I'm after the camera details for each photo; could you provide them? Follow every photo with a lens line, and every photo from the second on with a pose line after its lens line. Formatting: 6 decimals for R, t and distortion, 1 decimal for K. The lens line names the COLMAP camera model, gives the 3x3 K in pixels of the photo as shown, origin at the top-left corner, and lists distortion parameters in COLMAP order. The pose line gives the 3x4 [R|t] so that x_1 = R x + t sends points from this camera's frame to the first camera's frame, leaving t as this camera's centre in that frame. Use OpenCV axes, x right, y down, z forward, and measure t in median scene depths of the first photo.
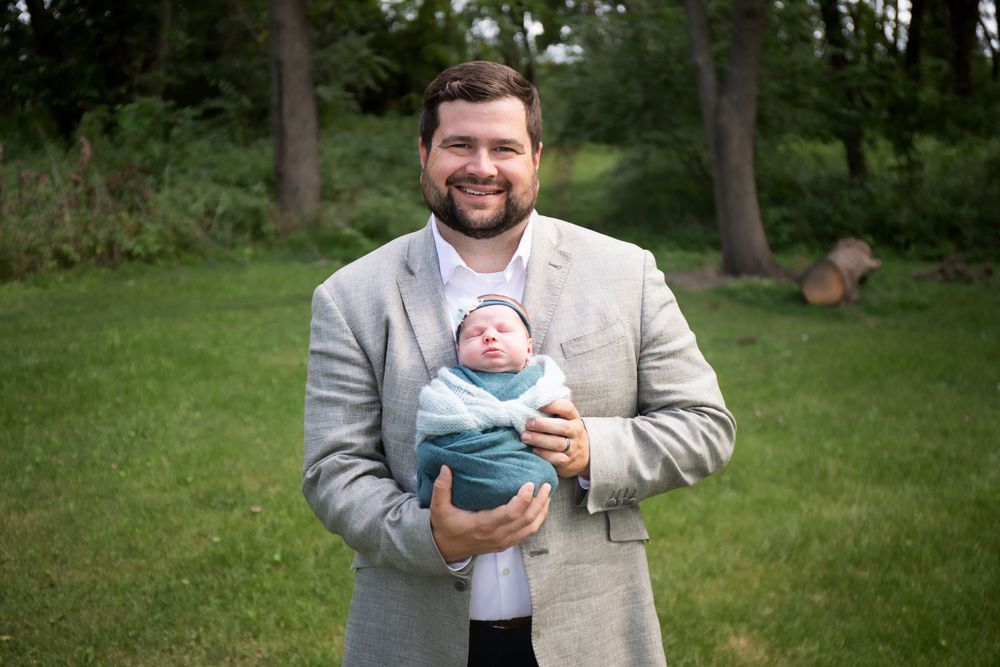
lens RADIAL K [[1432.7, 0, 500.0], [0, 1432.7, 333.5], [0, 0, 1]] dist [0.022650, 0.070177]
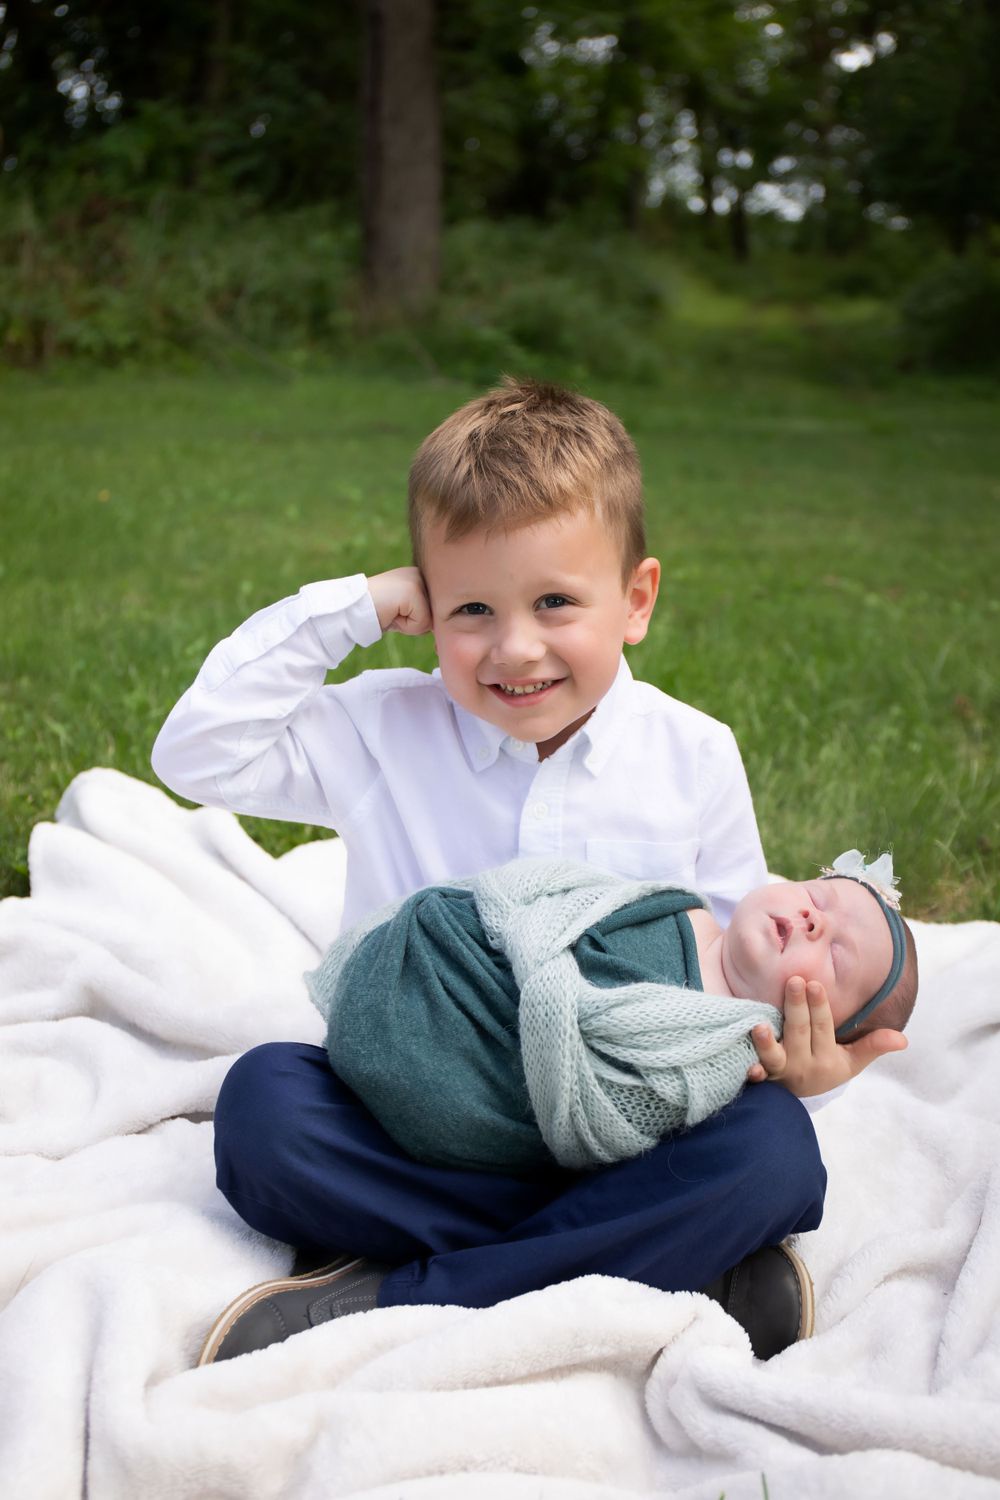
lens RADIAL K [[1577.1, 0, 500.0], [0, 1577.1, 750.0], [0, 0, 1]] dist [0.017609, -0.098783]
pose [[0.994734, 0.060268, -0.082893, -0.040520], [-0.050545, 0.992105, 0.114774, 0.014687], [0.089156, -0.109980, 0.989927, 0.375489]]
